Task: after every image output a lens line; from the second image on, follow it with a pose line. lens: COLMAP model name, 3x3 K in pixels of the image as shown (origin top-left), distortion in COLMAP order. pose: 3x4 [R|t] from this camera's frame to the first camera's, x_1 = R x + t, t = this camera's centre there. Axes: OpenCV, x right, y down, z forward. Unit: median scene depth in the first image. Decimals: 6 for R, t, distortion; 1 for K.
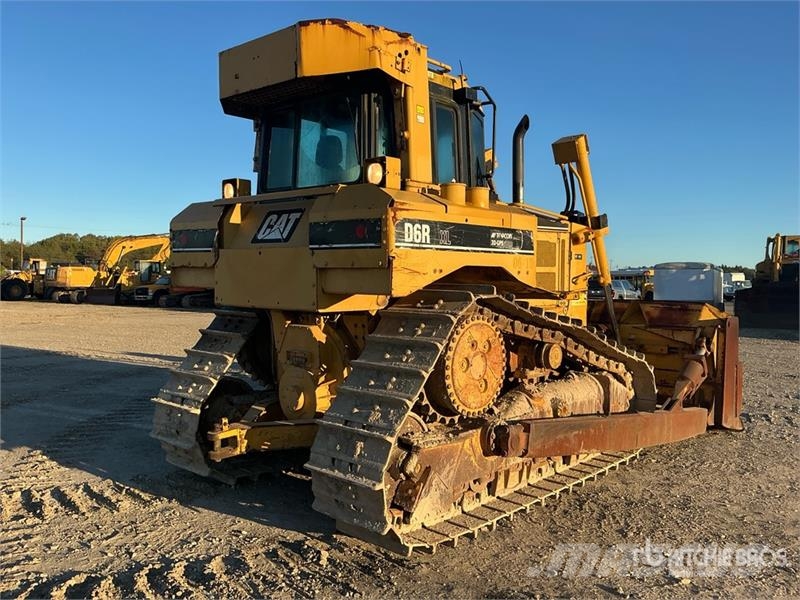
lens RADIAL K [[685.8, 0, 400.0], [0, 685.8, 300.0], [0, 0, 1]] dist [0.062166, -0.007063]
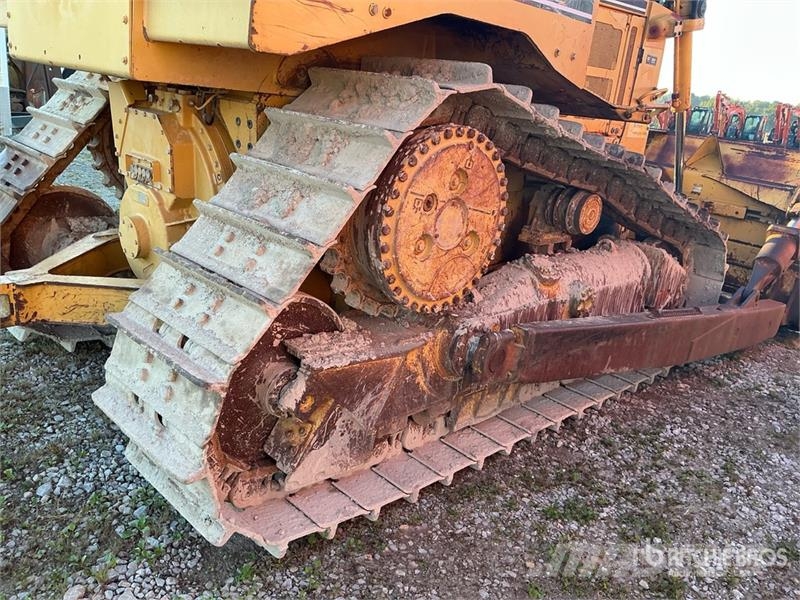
lens RADIAL K [[639.0, 0, 400.0], [0, 639.0, 300.0], [0, 0, 1]] dist [0.053910, -0.001727]
pose [[0.992795, 0.117784, -0.022011, 0.091329], [-0.107414, 0.956244, 0.272138, 0.020578], [0.053101, -0.267813, 0.962006, 0.490095]]
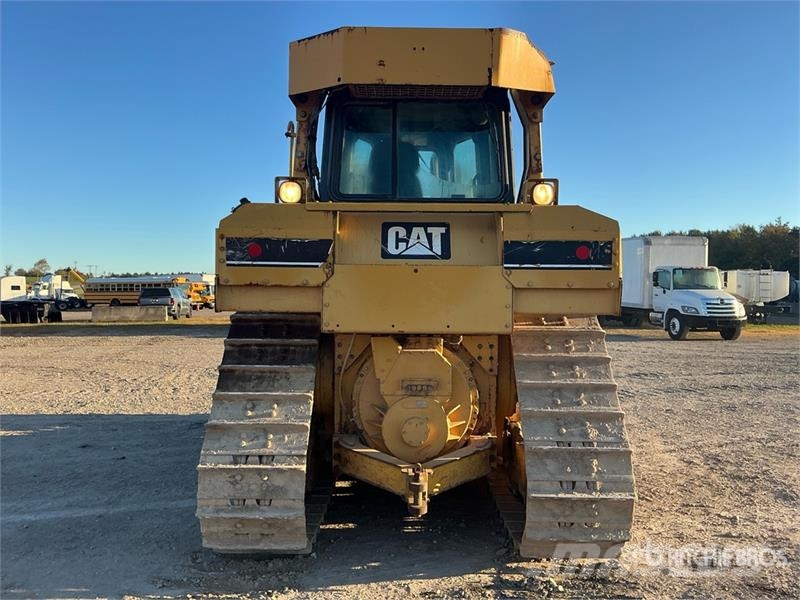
lens RADIAL K [[685.8, 0, 400.0], [0, 685.8, 300.0], [0, 0, 1]] dist [0.062166, -0.007063]
pose [[0.726915, -0.019443, 0.686452, -0.825076], [0.024970, 0.999686, 0.001873, -0.033232], [-0.686273, 0.015779, 0.727173, 0.378712]]
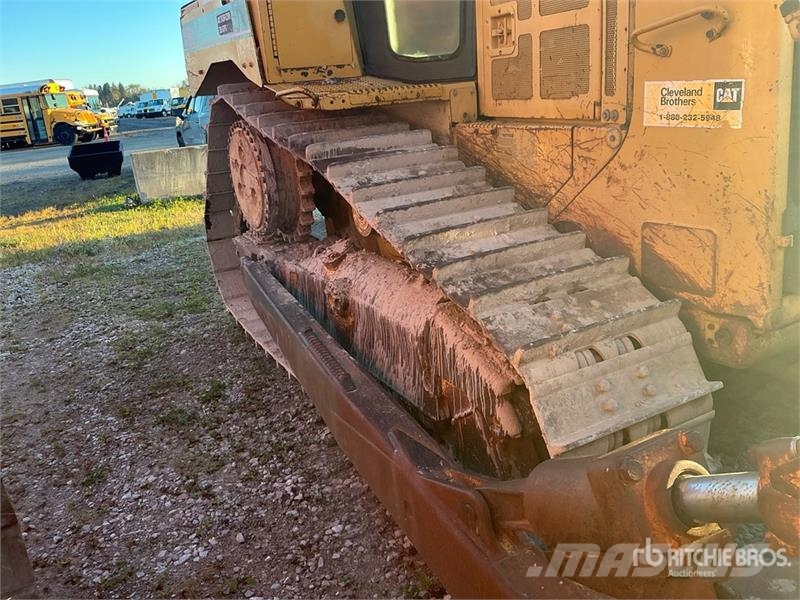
lens RADIAL K [[685.8, 0, 400.0], [0, 685.8, 300.0], [0, 0, 1]] dist [0.062166, -0.007063]
pose [[-0.327530, 0.311713, -0.891941, 0.879593], [0.041103, 0.947819, 0.316148, -0.030144], [0.943946, 0.066887, -0.323251, 1.454636]]
